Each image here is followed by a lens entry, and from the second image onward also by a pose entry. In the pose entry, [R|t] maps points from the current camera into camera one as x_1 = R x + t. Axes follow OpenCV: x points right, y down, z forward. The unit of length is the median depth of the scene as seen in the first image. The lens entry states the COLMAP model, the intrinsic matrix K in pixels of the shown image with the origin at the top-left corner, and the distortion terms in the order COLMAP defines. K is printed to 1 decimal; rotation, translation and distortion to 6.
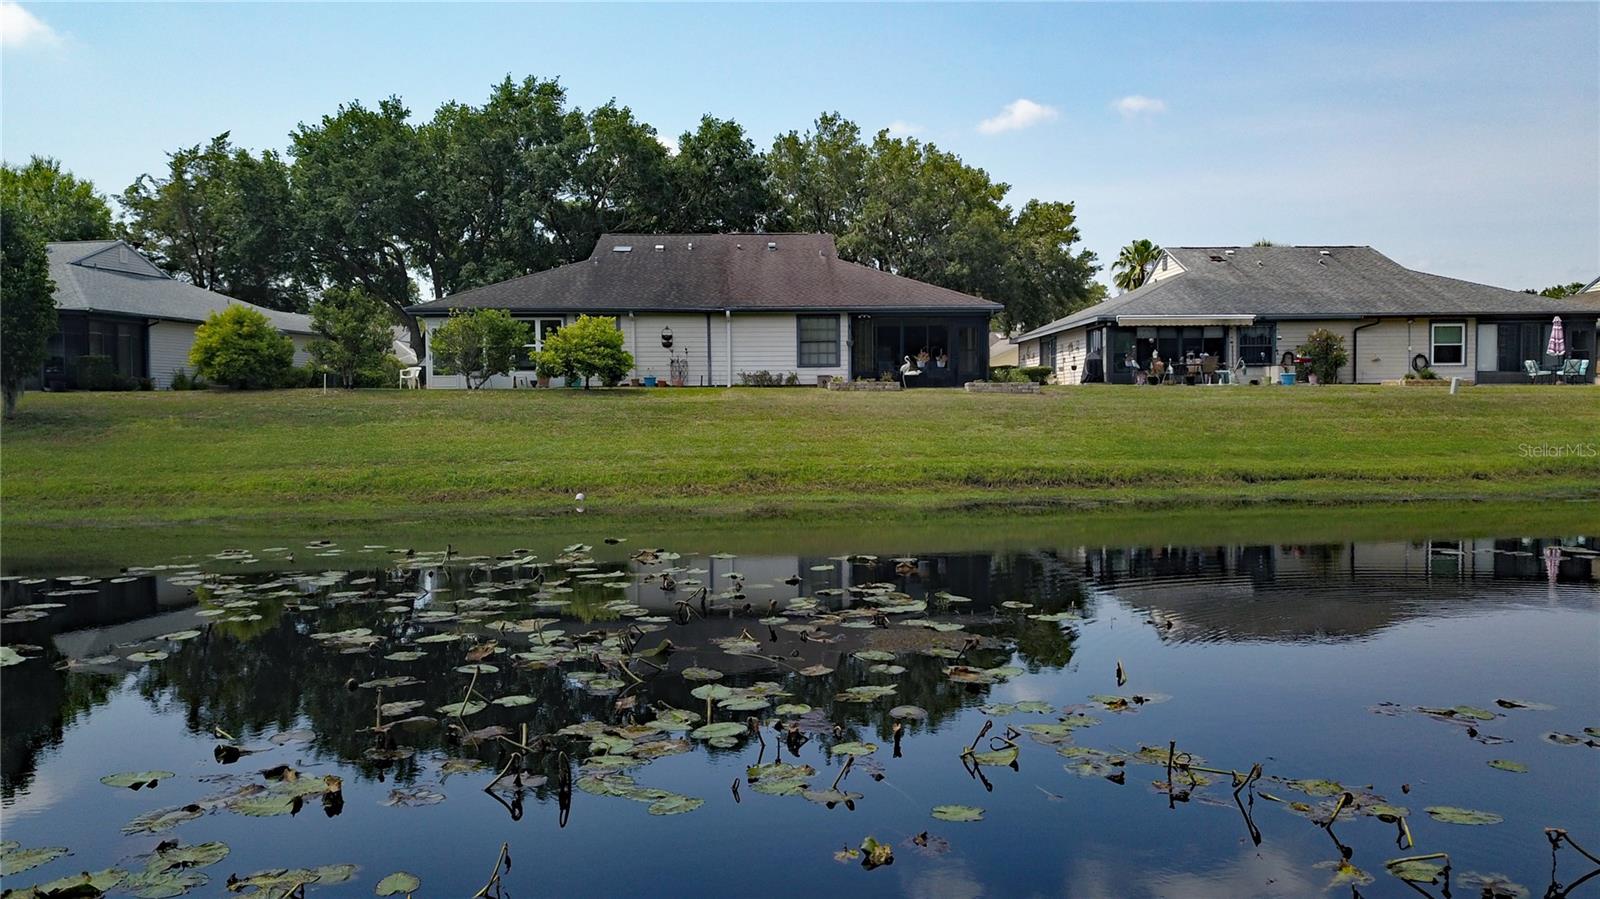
lens RADIAL K [[1217.4, 0, 800.0], [0, 1217.4, 449.5], [0, 0, 1]] dist [0.098449, -0.091895]
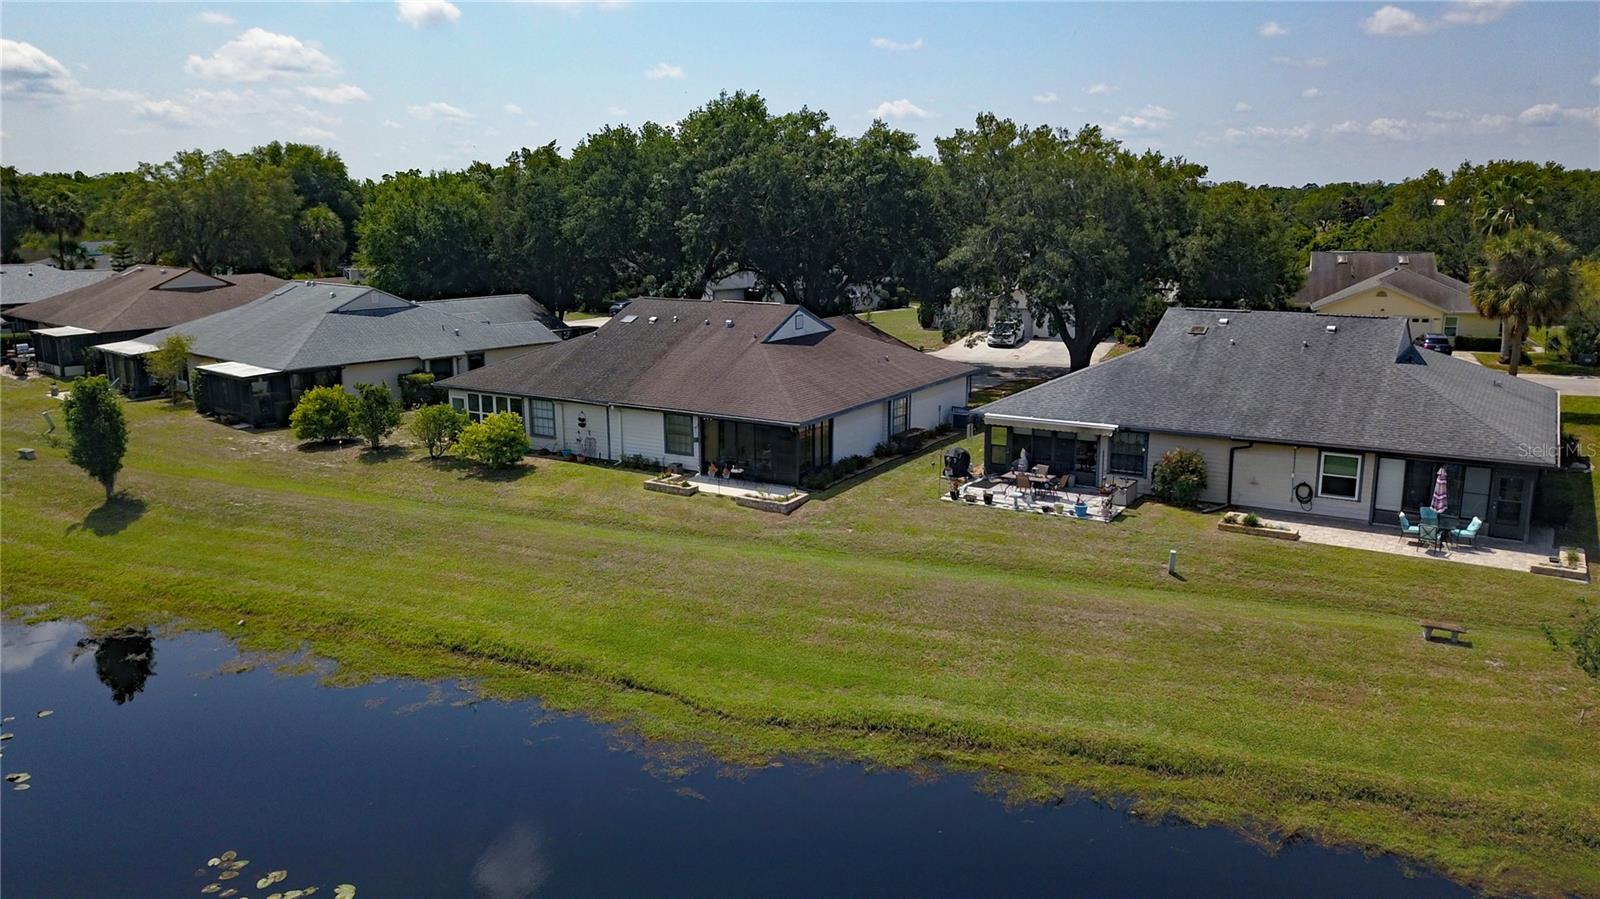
lens RADIAL K [[1227.9, 0, 800.0], [0, 1227.9, 449.5], [0, 0, 1]] dist [0.053536, -0.105780]
pose [[0.846775, 0.123624, -0.517386, 0.660815], [-0.028284, 0.981708, 0.188279, -0.268671], [0.531198, -0.144797, 0.834783, 0.018685]]
